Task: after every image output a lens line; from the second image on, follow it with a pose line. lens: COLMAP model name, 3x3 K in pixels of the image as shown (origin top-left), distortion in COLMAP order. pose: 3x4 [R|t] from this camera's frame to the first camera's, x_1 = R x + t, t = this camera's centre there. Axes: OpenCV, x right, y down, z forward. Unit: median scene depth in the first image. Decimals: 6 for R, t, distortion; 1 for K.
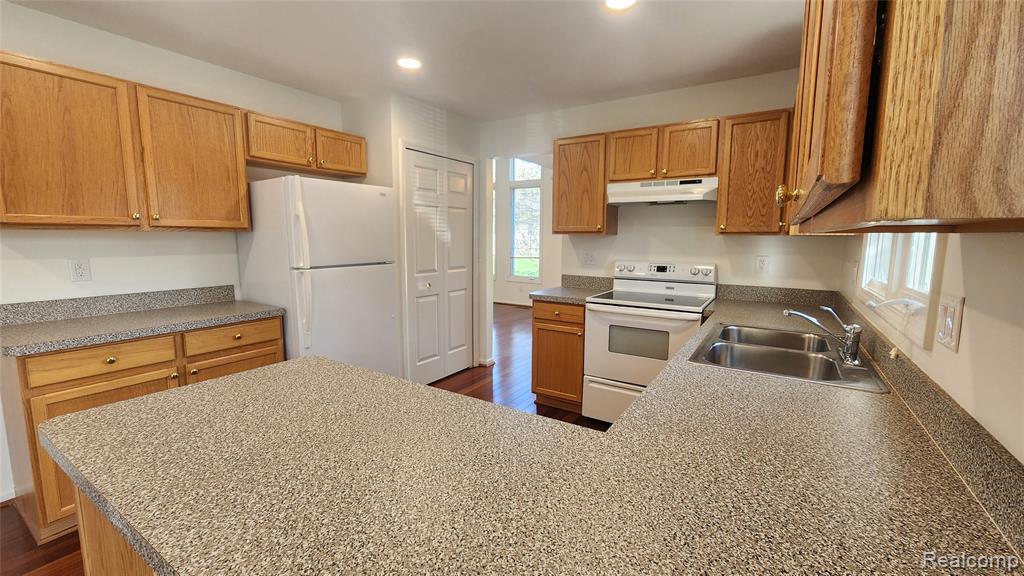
lens RADIAL K [[421.0, 0, 511.3], [0, 421.0, 287.7], [0, 0, 1]] dist [0.001624, 0.000175]
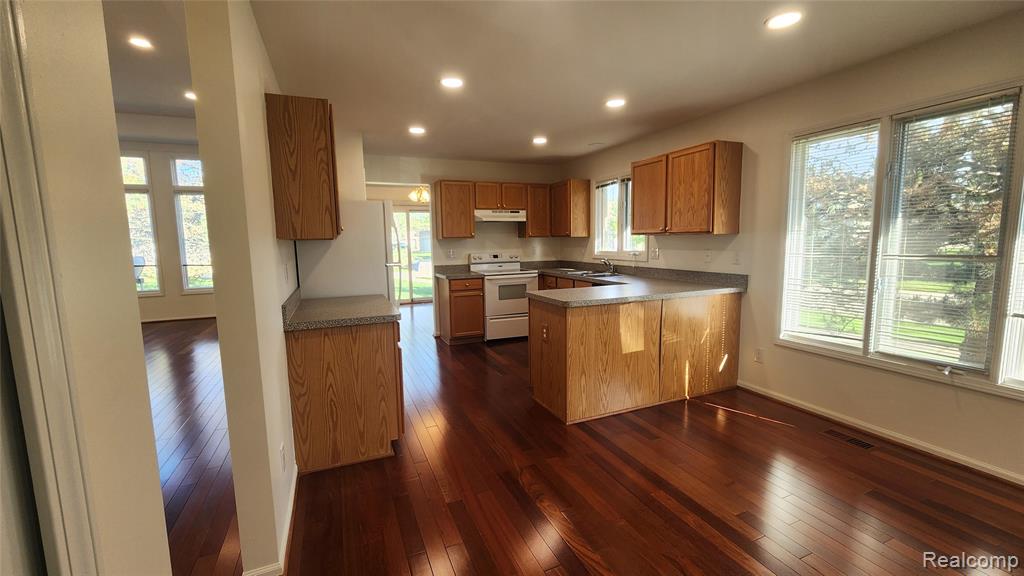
lens RADIAL K [[421.0, 0, 506.3], [0, 421.0, 290.7], [0, 0, 1]] dist [0.001624, 0.000175]
pose [[0.559631, -0.114022, 0.820861, -1.193450], [0.131546, 0.990154, 0.047855, 0.023117], [-0.818235, 0.081200, 0.569120, -0.089995]]
